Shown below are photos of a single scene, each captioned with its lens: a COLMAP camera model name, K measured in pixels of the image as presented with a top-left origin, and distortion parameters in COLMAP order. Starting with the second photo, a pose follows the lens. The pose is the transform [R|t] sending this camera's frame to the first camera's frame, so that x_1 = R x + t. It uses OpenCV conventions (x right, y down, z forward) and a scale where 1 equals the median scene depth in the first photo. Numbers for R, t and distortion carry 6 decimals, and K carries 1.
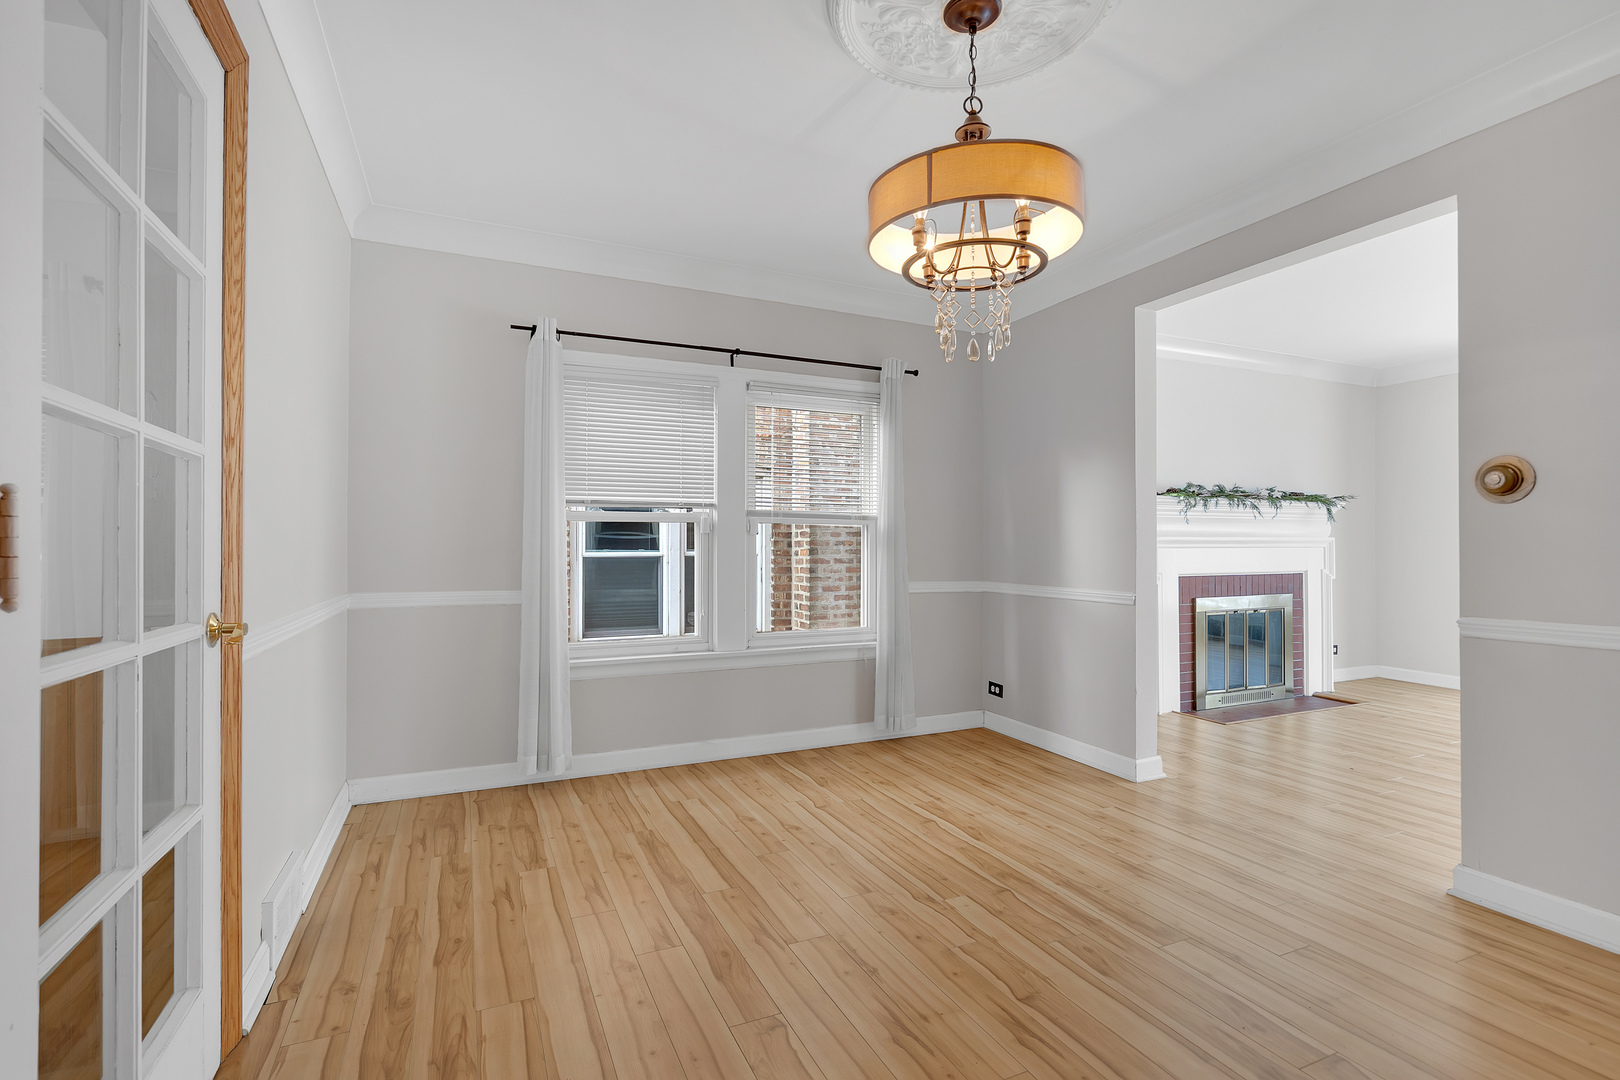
lens RADIAL K [[773.2, 0, 818.2], [0, 773.2, 533.8], [0, 0, 1]] dist [0.009886, 0.000932]
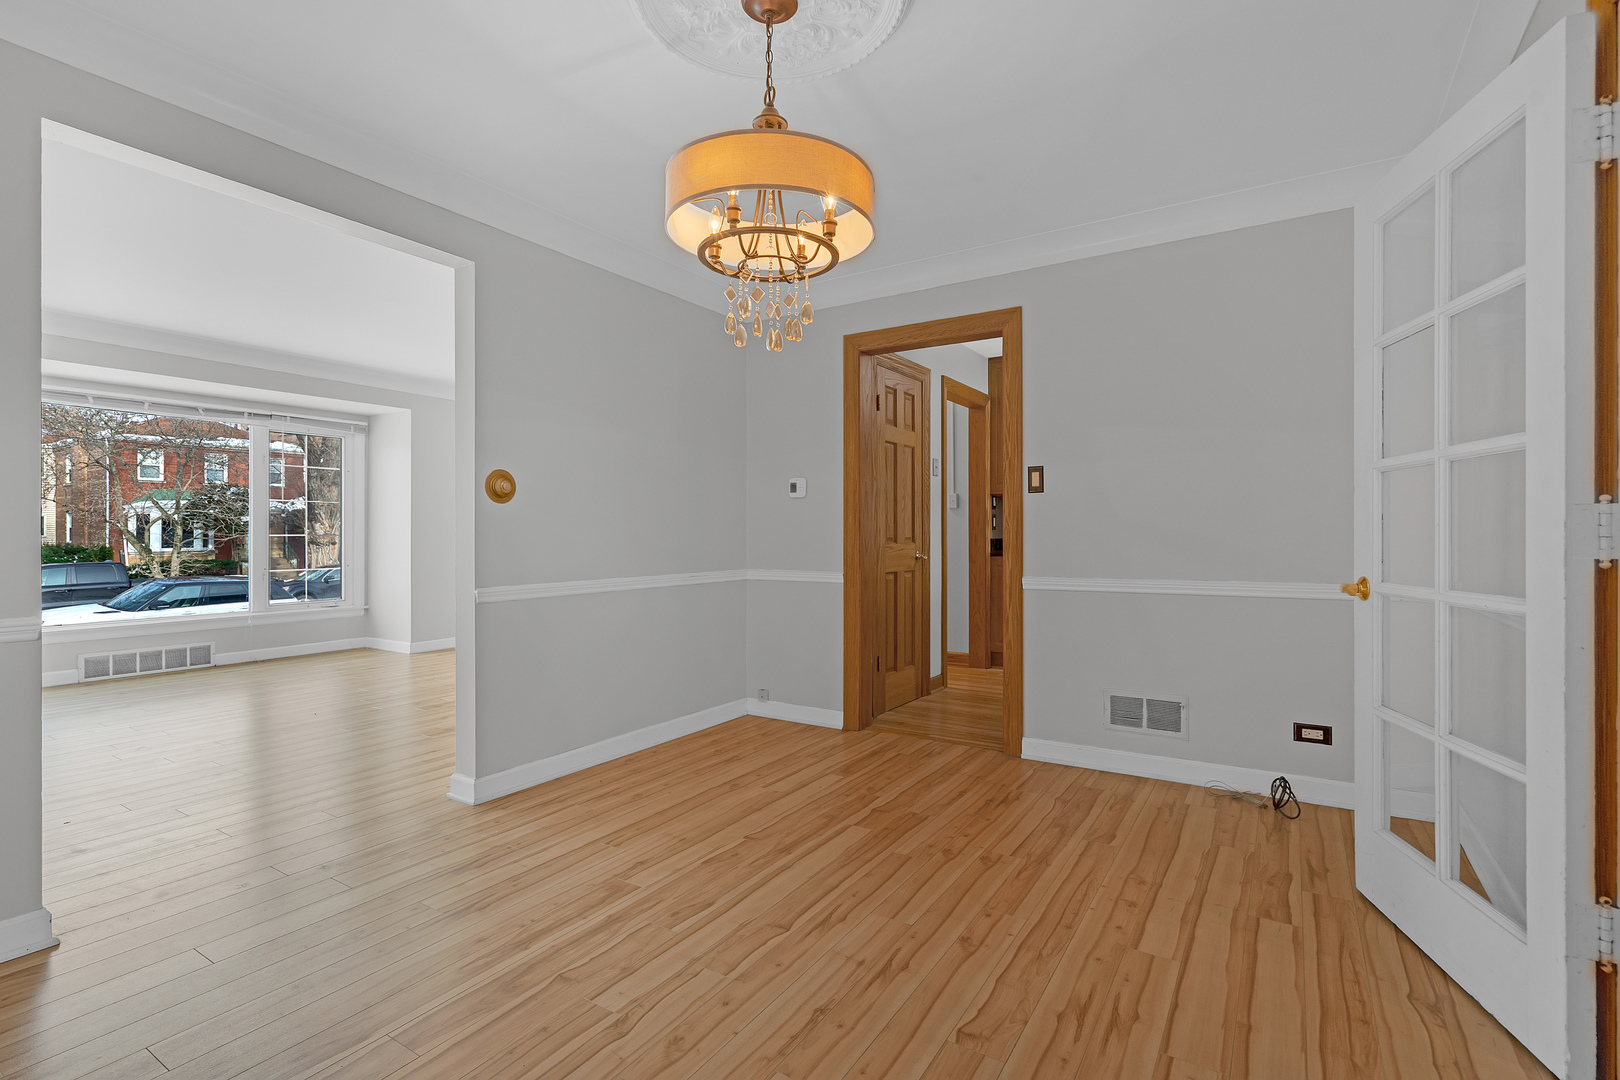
lens RADIAL K [[773.2, 0, 793.5], [0, 773.2, 534.0], [0, 0, 1]] dist [0.009886, 0.000932]
pose [[-0.536521, 0.001125, 0.843887, -0.594192], [-0.013496, 0.999860, -0.009913, 0.022742], [-0.843779, -0.016708, -0.536430, 1.350614]]
